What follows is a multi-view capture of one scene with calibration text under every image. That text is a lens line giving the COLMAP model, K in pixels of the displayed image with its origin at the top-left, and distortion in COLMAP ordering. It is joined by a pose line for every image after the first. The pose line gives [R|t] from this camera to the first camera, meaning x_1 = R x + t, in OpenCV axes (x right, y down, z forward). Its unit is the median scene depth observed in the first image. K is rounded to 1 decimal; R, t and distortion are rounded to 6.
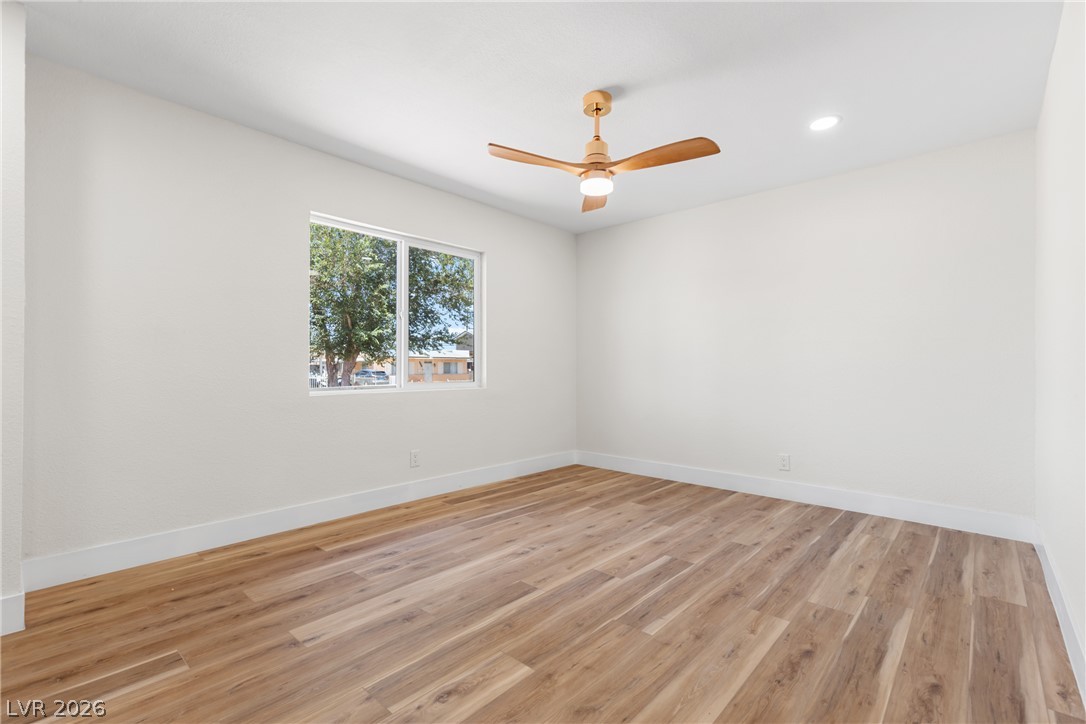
lens RADIAL K [[491.4, 0, 547.9], [0, 491.4, 360.6], [0, 0, 1]] dist [0.011793, -0.000505]
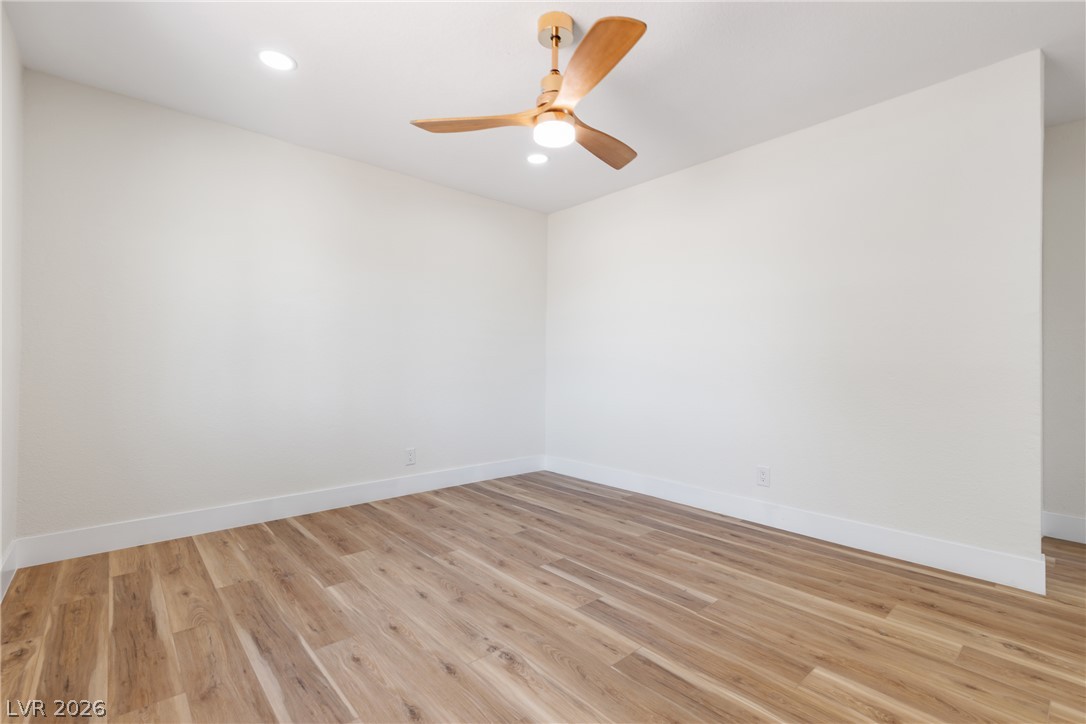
lens RADIAL K [[491.4, 0, 547.9], [0, 491.4, 360.6], [0, 0, 1]] dist [0.011793, -0.000505]
pose [[0.110875, 0.001285, 0.993834, -0.716924], [-0.022140, 0.999754, 0.001177, 0.010958], [-0.993588, -0.022133, 0.110876, 0.951685]]
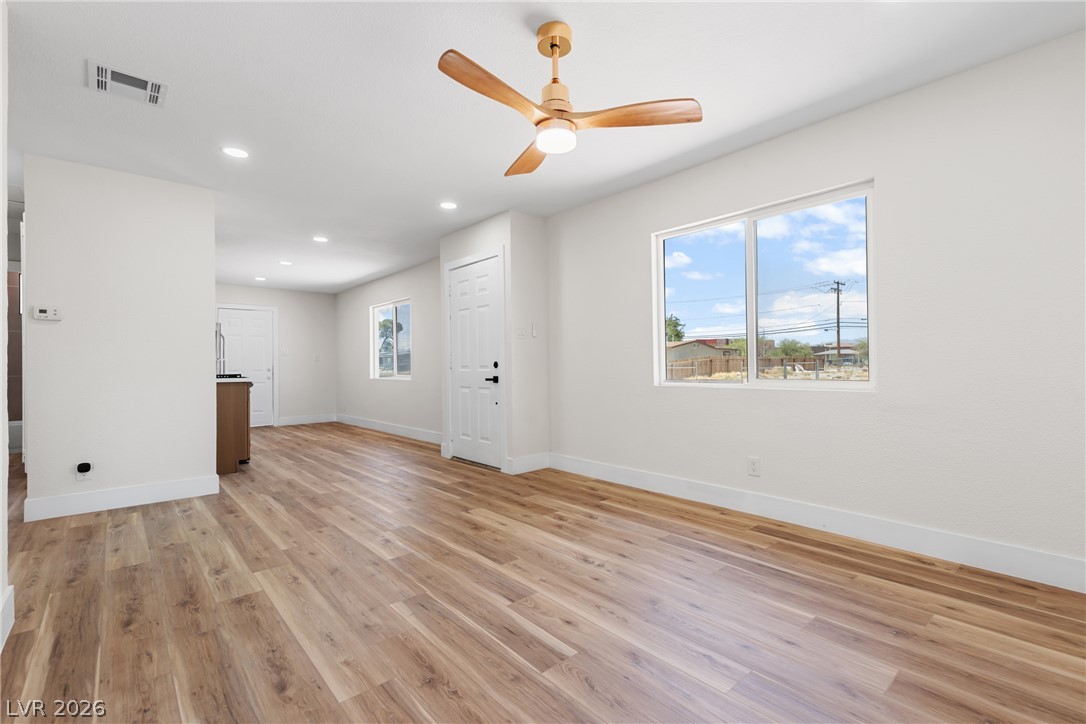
lens RADIAL K [[485.1, 0, 543.0], [0, 485.1, 362.0], [0, 0, 1]] dist [0.011291, -0.000237]
pose [[-0.126655, -0.005952, -0.991929, 0.938066], [0.023329, 0.999688, -0.008978, 0.021596], [0.991672, -0.024278, -0.126477, 1.115106]]
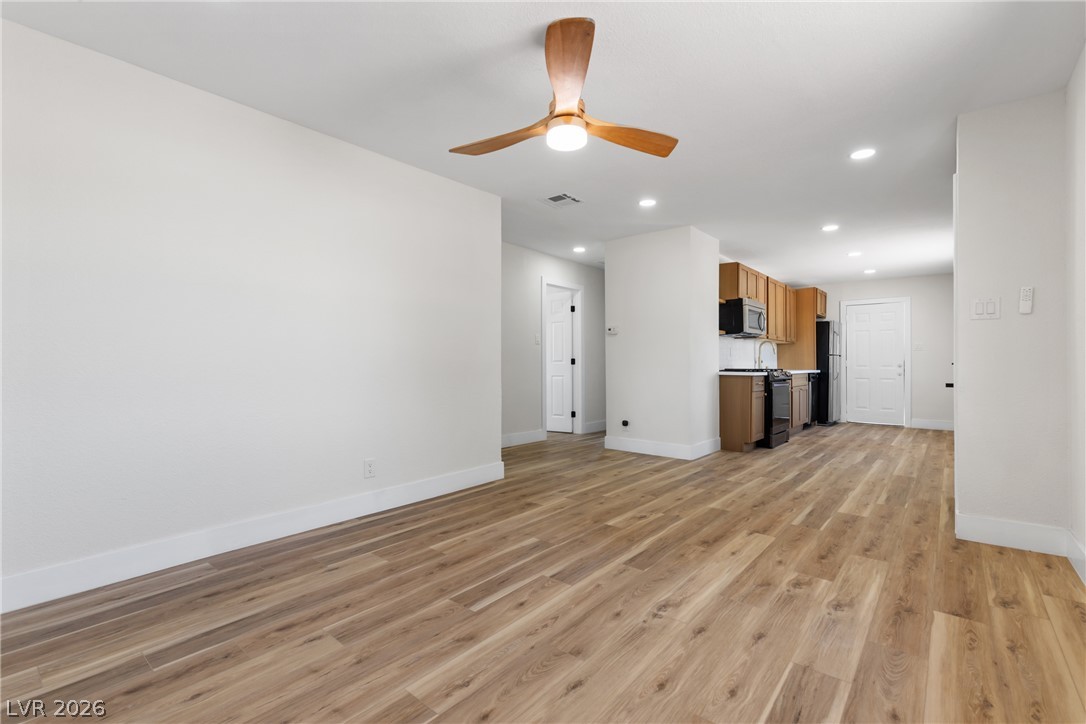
lens RADIAL K [[483.3, 0, 547.8], [0, 483.3, 358.1], [0, 0, 1]] dist [0.010721, -0.000201]
pose [[-0.999415, -0.001264, -0.034170, 0.164054], [-0.000452, 0.999717, -0.023777, 0.030054], [0.034191, -0.023748, -0.999133, 1.865712]]
